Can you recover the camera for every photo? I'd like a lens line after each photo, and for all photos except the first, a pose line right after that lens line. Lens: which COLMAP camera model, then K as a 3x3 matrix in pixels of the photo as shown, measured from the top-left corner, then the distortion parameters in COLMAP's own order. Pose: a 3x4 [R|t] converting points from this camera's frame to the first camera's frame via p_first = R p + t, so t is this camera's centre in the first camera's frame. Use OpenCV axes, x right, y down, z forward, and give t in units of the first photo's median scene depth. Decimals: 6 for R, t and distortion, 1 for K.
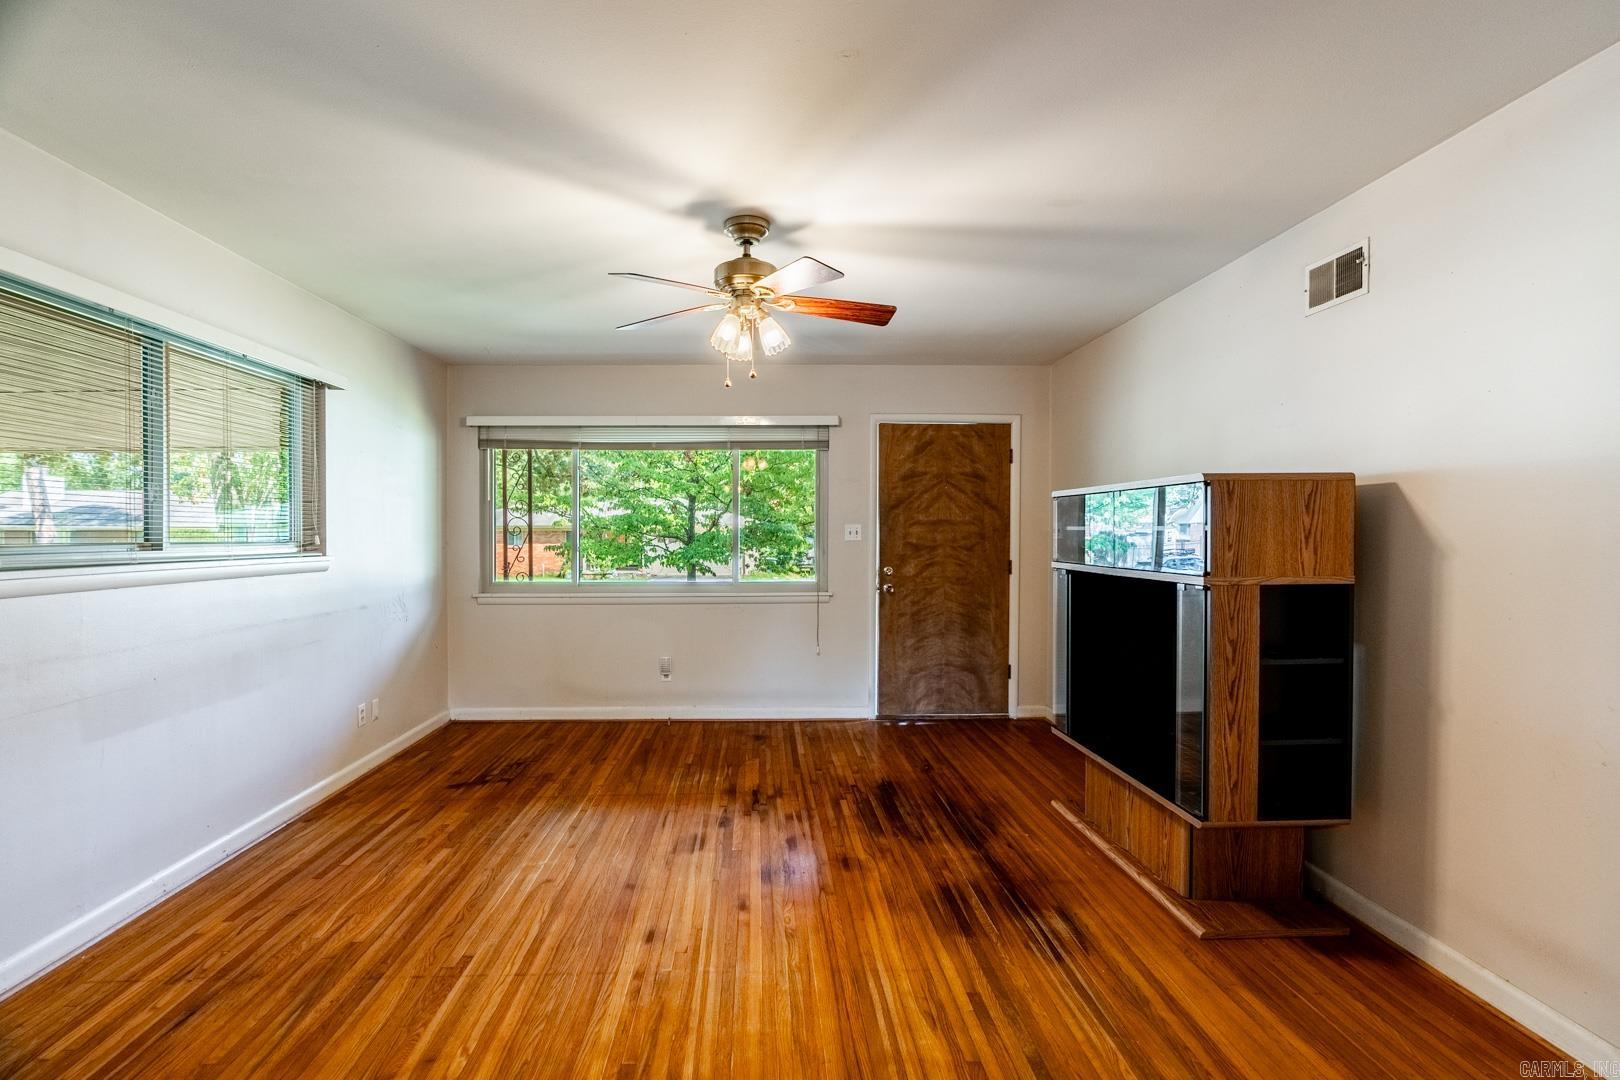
lens RADIAL K [[737.6, 0, 803.3], [0, 737.6, 535.8], [0, 0, 1]] dist [0.012142, -0.000576]
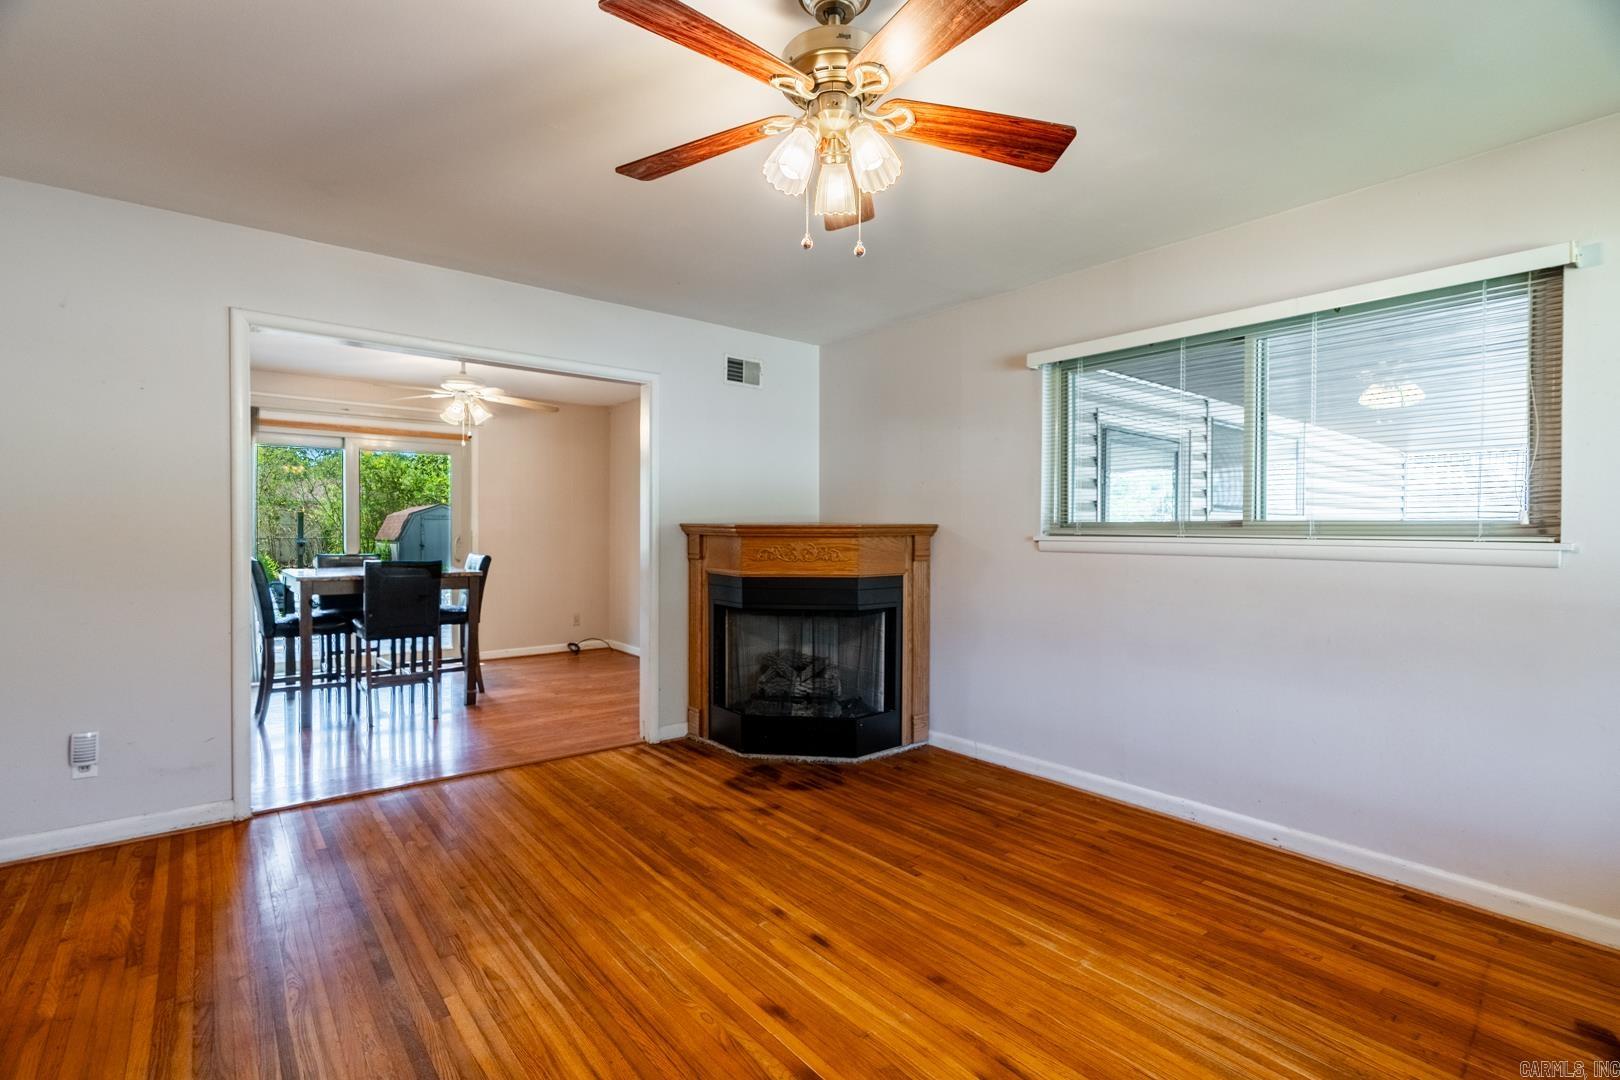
lens RADIAL K [[737.6, 0, 803.3], [0, 737.6, 535.8], [0, 0, 1]] dist [0.012142, -0.000576]
pose [[-0.805655, 0.001501, -0.592383, 0.362947], [-0.003992, 0.999960, 0.007962, 0.028430], [0.592371, 0.008779, -0.805617, 1.754269]]
